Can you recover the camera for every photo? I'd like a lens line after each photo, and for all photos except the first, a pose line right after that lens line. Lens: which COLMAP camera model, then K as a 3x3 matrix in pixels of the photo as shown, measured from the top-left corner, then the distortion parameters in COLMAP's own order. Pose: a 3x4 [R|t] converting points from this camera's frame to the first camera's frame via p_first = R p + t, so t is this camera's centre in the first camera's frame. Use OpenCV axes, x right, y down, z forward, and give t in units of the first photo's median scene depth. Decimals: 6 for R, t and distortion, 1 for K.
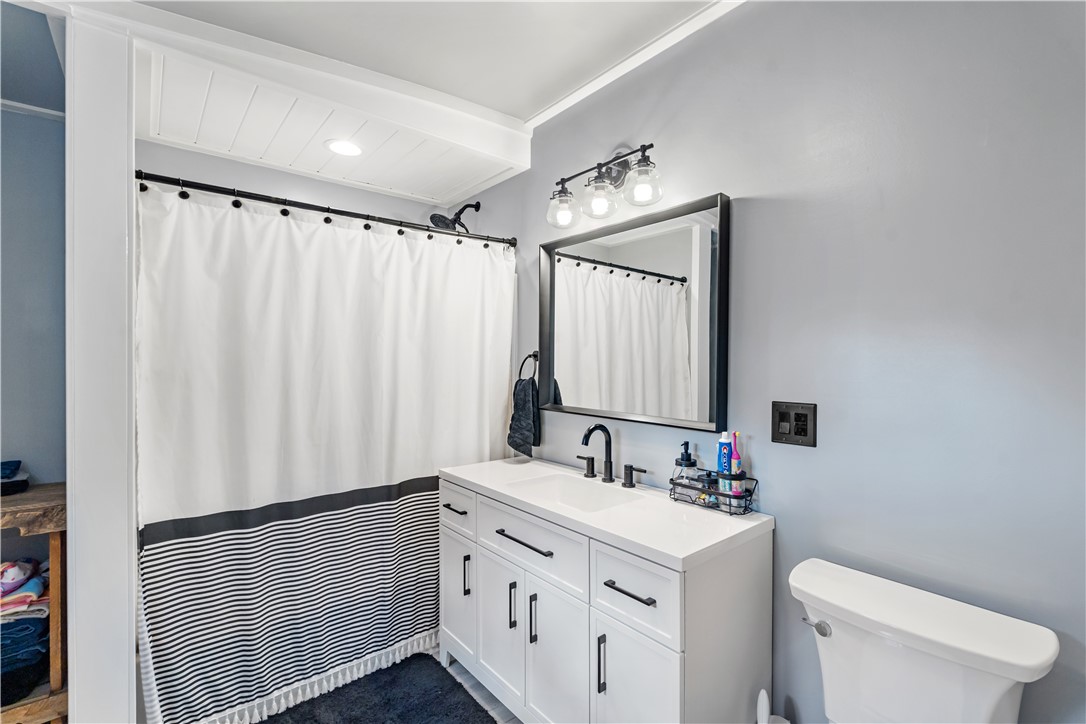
lens RADIAL K [[480.6, 0, 543.0], [0, 480.6, 362.0], [0, 0, 1]] dist [-0.013831, 0.000014]
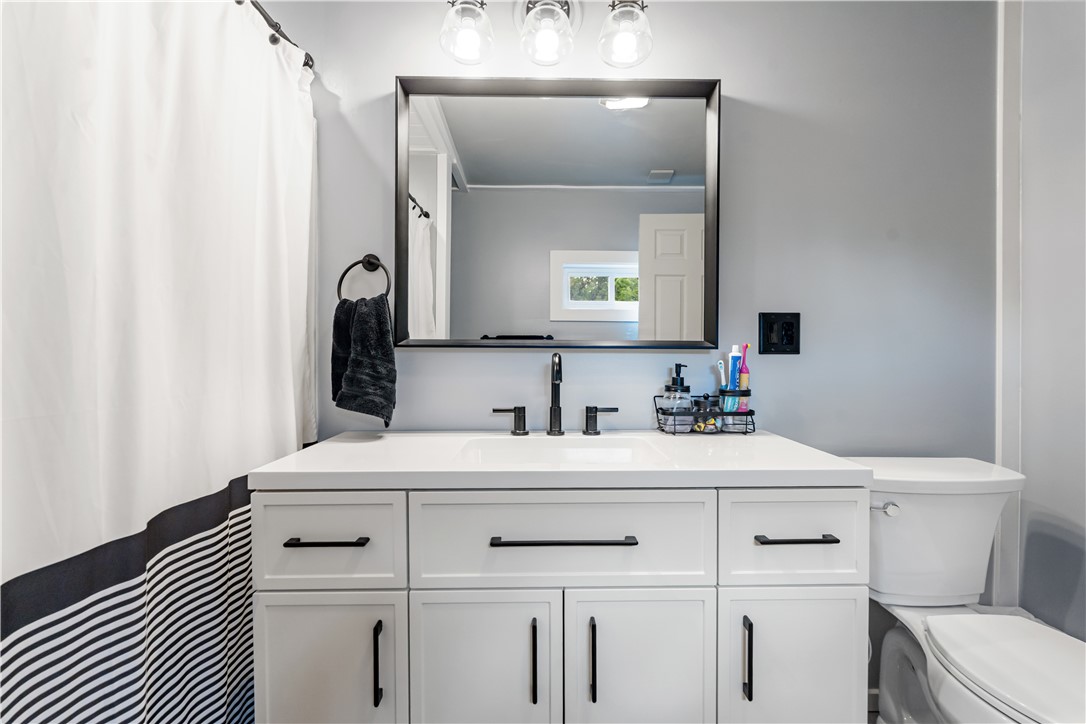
lens RADIAL K [[480.6, 0, 543.0], [0, 480.6, 362.0], [0, 0, 1]] dist [-0.013831, 0.000014]
pose [[0.635108, -0.023333, 0.772071, -0.464143], [0.003035, 0.999611, 0.027713, 0.128800], [-0.772418, -0.015257, 0.634932, 0.599333]]
